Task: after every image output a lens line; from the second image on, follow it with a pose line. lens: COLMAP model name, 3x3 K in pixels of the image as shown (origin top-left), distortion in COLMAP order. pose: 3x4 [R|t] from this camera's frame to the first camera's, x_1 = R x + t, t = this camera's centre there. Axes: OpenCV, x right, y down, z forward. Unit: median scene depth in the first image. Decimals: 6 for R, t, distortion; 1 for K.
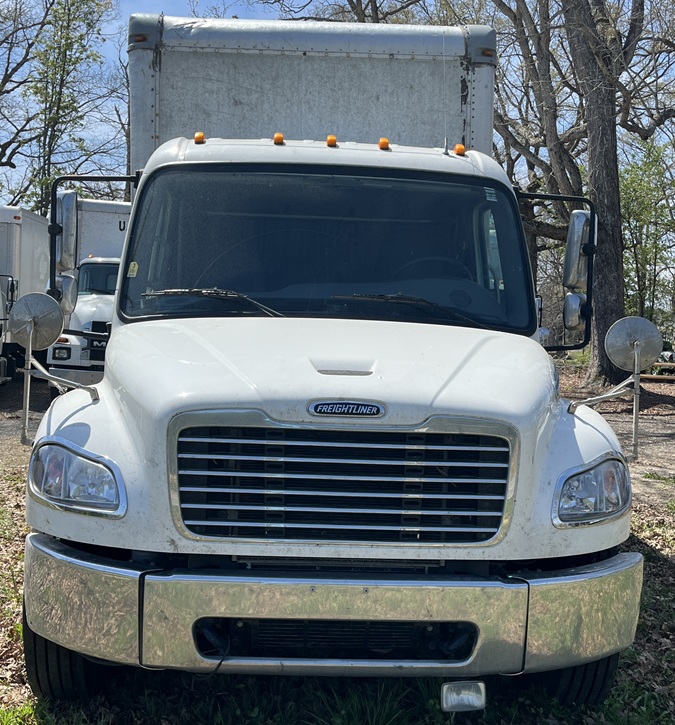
lens RADIAL K [[863.8, 0, 337.6], [0, 863.8, 360.9], [0, 0, 1]] dist [0.012836, 0.000000]
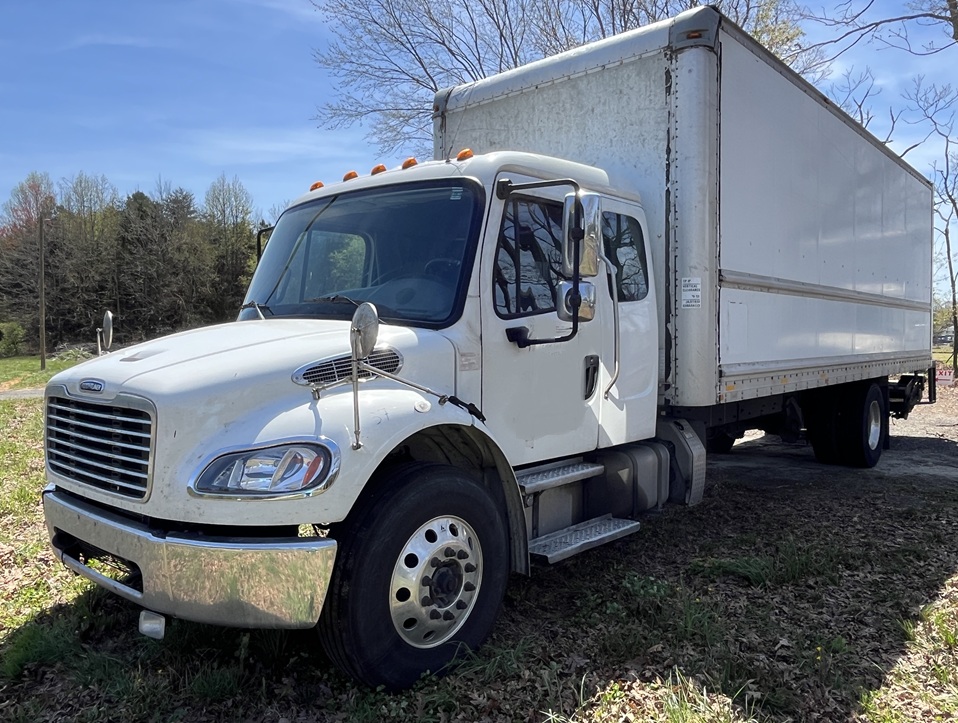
lens RADIAL K [[747.0, 0, 478.9], [0, 747.0, 362.1], [0, 0, 1]] dist [0.001330, 0.001824]
pose [[0.728819, -0.010559, -0.684625, 0.561323], [-0.002680, 0.999829, -0.018274, 0.016558], [0.684701, 0.015153, 0.728667, 0.253026]]
